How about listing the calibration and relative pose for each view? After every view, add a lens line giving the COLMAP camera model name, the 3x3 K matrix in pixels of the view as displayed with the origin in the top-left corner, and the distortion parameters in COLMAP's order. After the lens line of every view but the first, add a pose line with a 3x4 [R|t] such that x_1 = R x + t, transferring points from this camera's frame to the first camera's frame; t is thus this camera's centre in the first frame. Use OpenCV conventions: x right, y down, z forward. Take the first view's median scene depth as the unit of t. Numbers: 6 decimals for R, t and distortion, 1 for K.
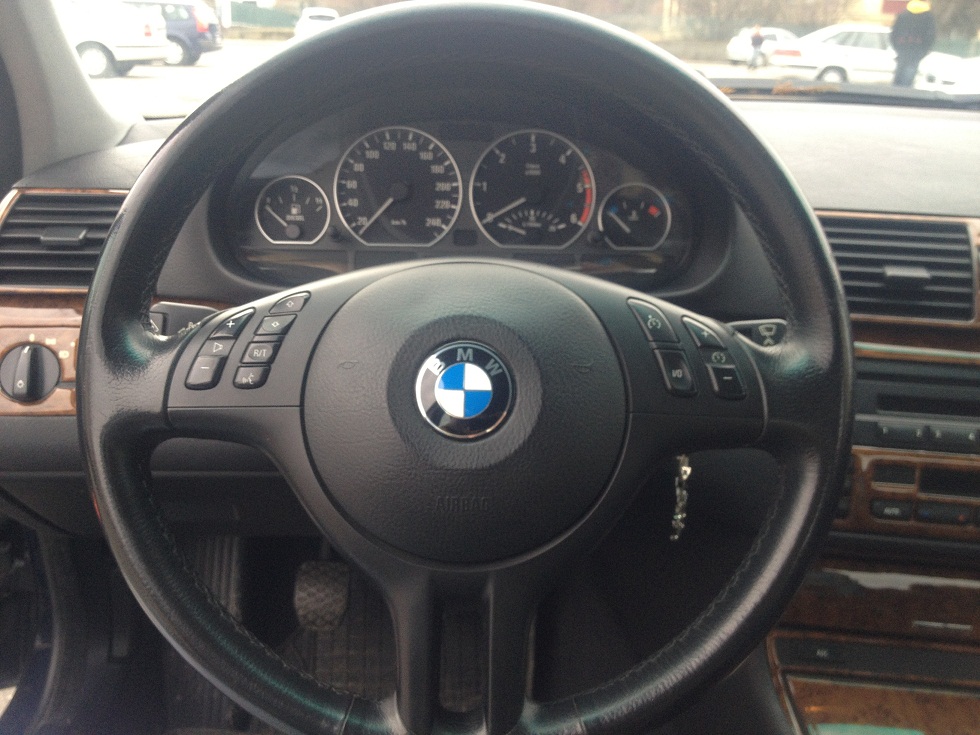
lens RADIAL K [[921.6, 0, 490.0], [0, 921.6, 367.5], [0, 0, 1]] dist [0.131361, -0.268092]
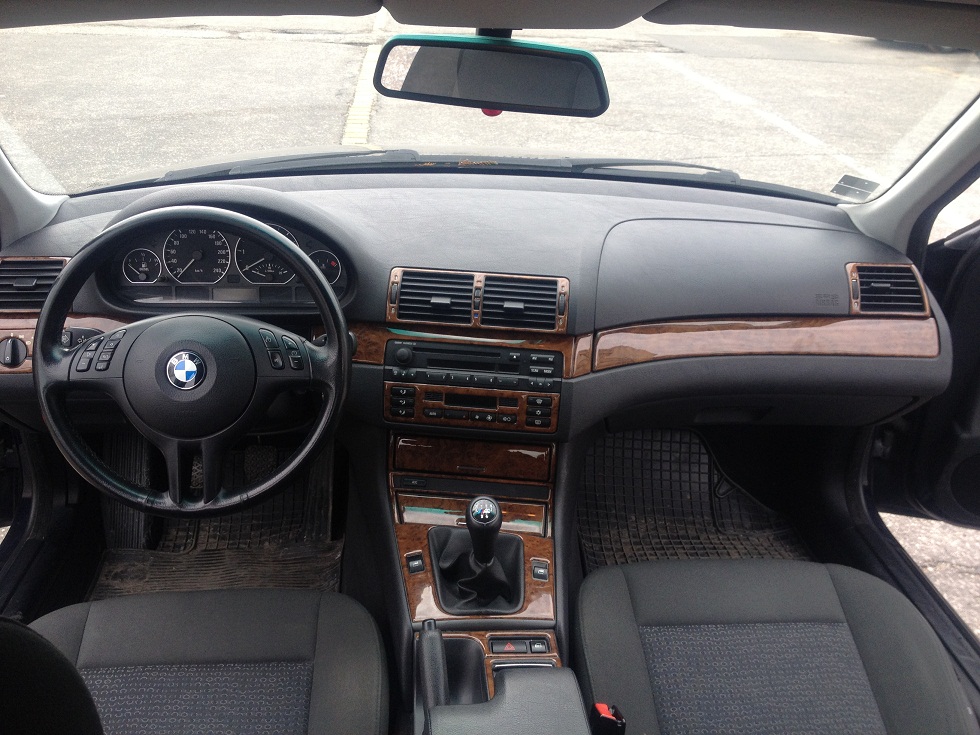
lens RADIAL K [[921.6, 0, 490.0], [0, 921.6, 367.5], [0, 0, 1]] dist [0.131361, -0.268092]
pose [[0.999594, -0.012224, 0.025723, 0.483244], [0.009601, 0.994968, 0.099733, -0.151554], [-0.026813, -0.099446, 0.994682, -1.031842]]
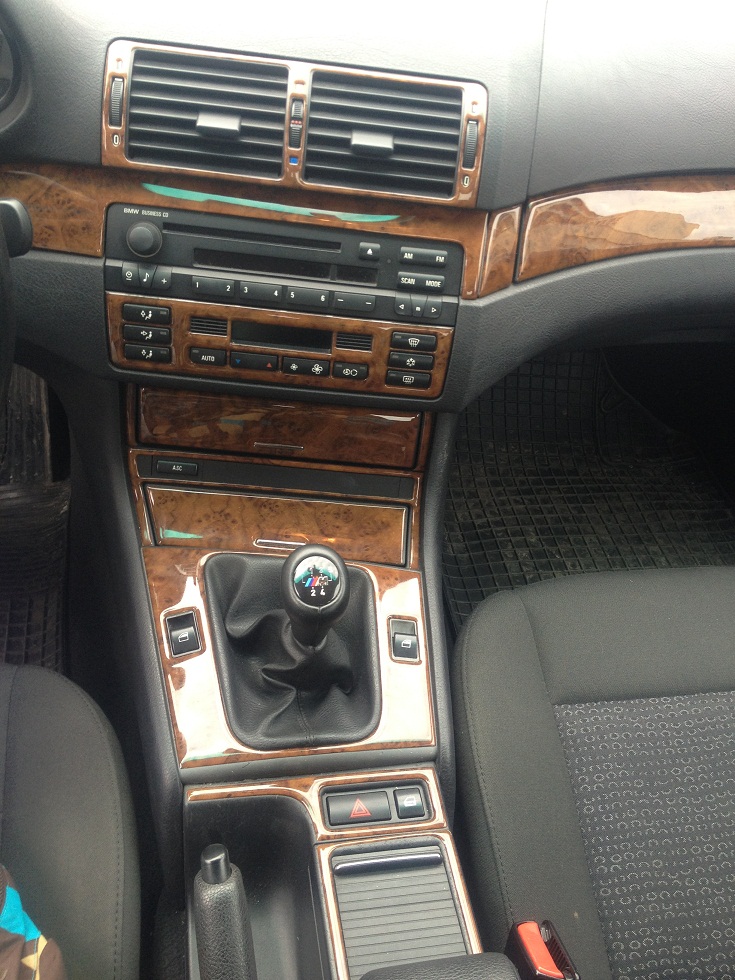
lens RADIAL K [[921.6, 0, 372.8], [0, 921.6, 488.0], [0, 0, 1]] dist [0.131361, -0.268092]
pose [[0.989426, -0.023731, 0.143081, 0.440316], [-0.039737, 0.904419, 0.424791, -0.172317], [-0.139486, -0.425985, 0.893913, -0.068878]]
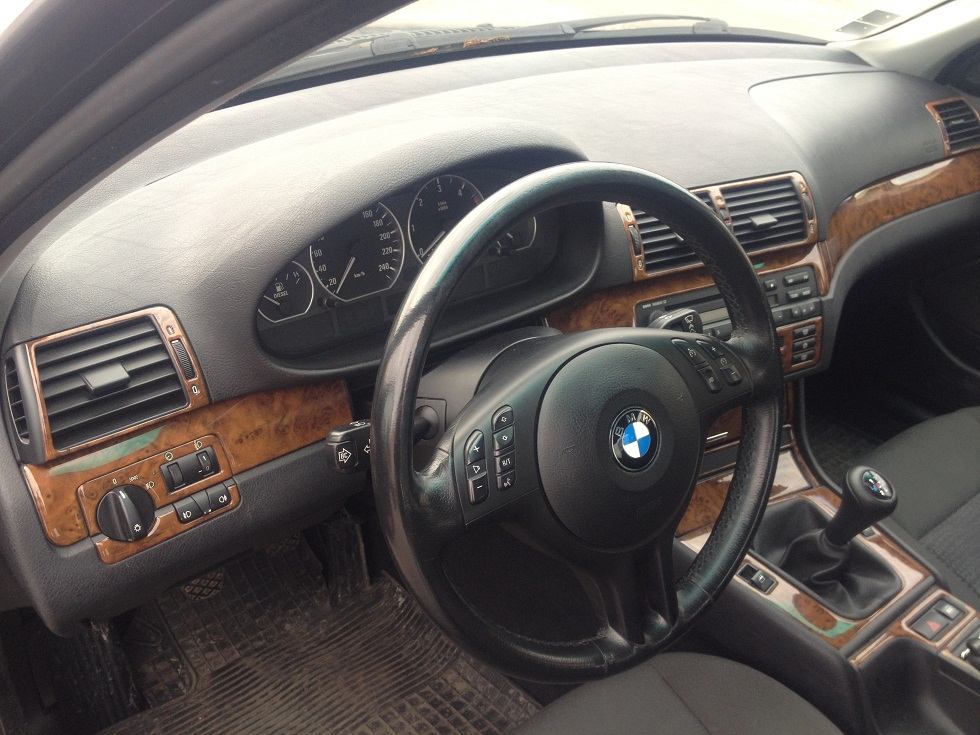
lens RADIAL K [[921.6, 0, 490.0], [0, 921.6, 367.5], [0, 0, 1]] dist [0.131361, -0.268092]
pose [[0.803038, -0.300307, 0.514729, -0.639504], [0.170352, 0.943382, 0.284624, -0.370888], [-0.571061, -0.140879, 0.808729, -0.069552]]
